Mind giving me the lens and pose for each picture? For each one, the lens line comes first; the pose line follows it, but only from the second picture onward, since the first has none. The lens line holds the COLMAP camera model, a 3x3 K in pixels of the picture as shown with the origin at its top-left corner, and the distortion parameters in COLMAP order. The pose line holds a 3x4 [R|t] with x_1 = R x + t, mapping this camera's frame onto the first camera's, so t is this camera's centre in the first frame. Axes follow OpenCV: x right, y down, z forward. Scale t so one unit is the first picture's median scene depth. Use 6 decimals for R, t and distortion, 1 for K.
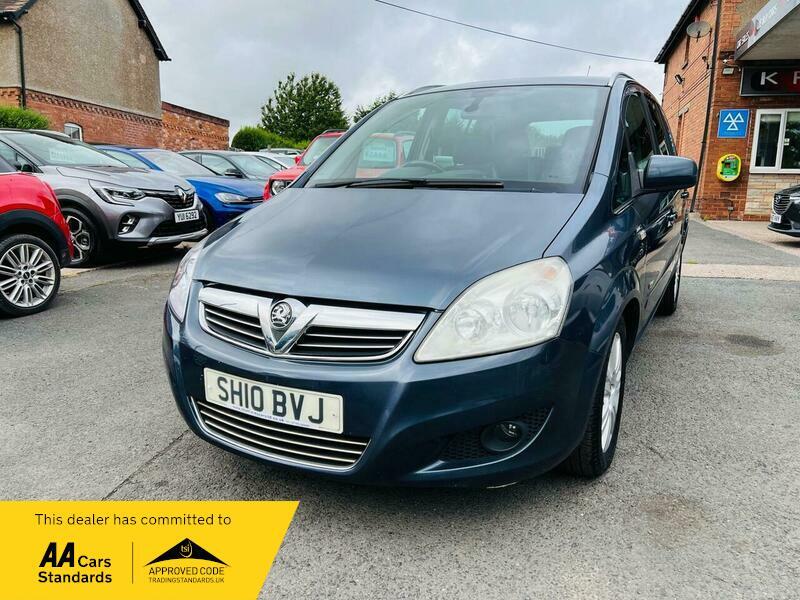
lens RADIAL K [[603.6, 0, 401.0], [0, 603.6, 305.6], [0, 0, 1]] dist [0.053421, -0.067799]
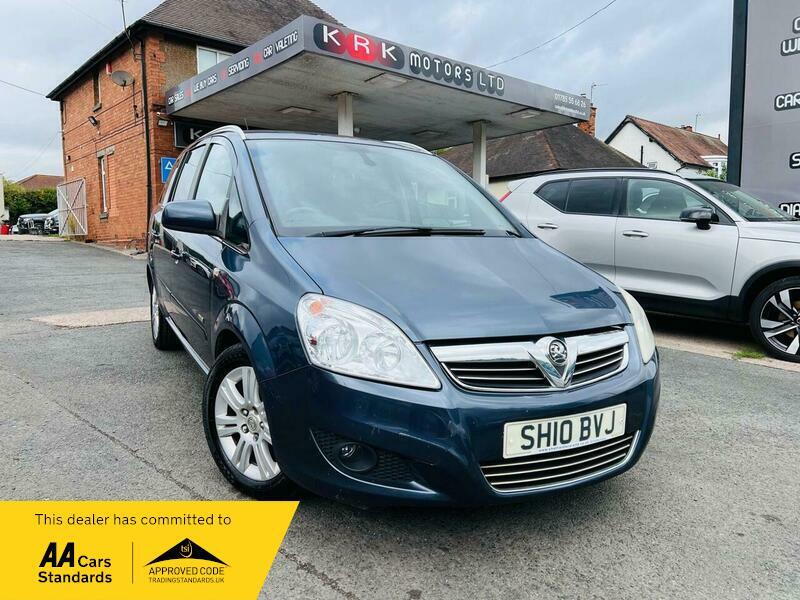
lens RADIAL K [[603.6, 0, 408.3], [0, 603.6, 297.4], [0, 0, 1]] dist [0.053421, -0.067799]
pose [[0.545234, -0.095813, 0.832790, -1.225859], [0.159045, 0.987226, 0.009453, -0.133113], [-0.823058, 0.127296, 0.553508, 0.585258]]
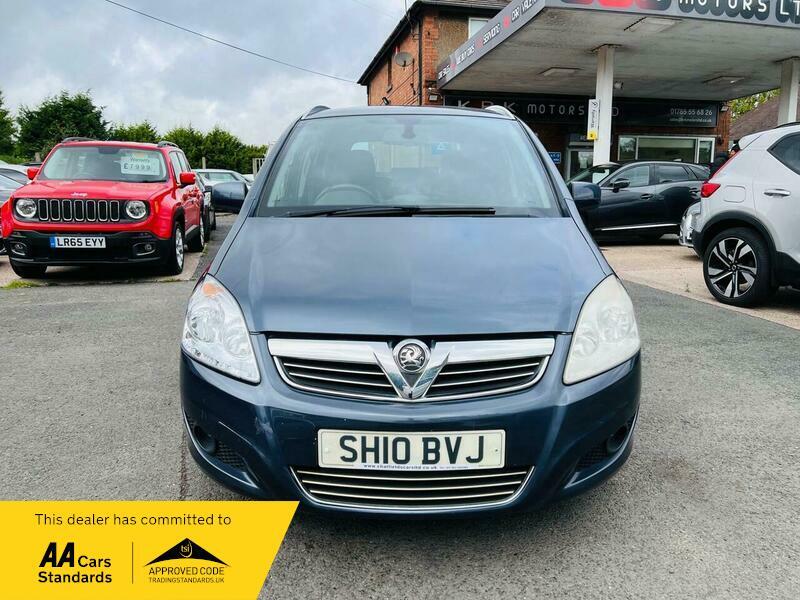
lens RADIAL K [[603.6, 0, 409.2], [0, 603.6, 300.3], [0, 0, 1]] dist [0.053421, -0.067799]
pose [[0.878105, -0.094010, 0.469141, -0.621711], [0.104917, 0.994477, 0.002906, -0.075491], [-0.466823, 0.046669, 0.883118, 0.156906]]
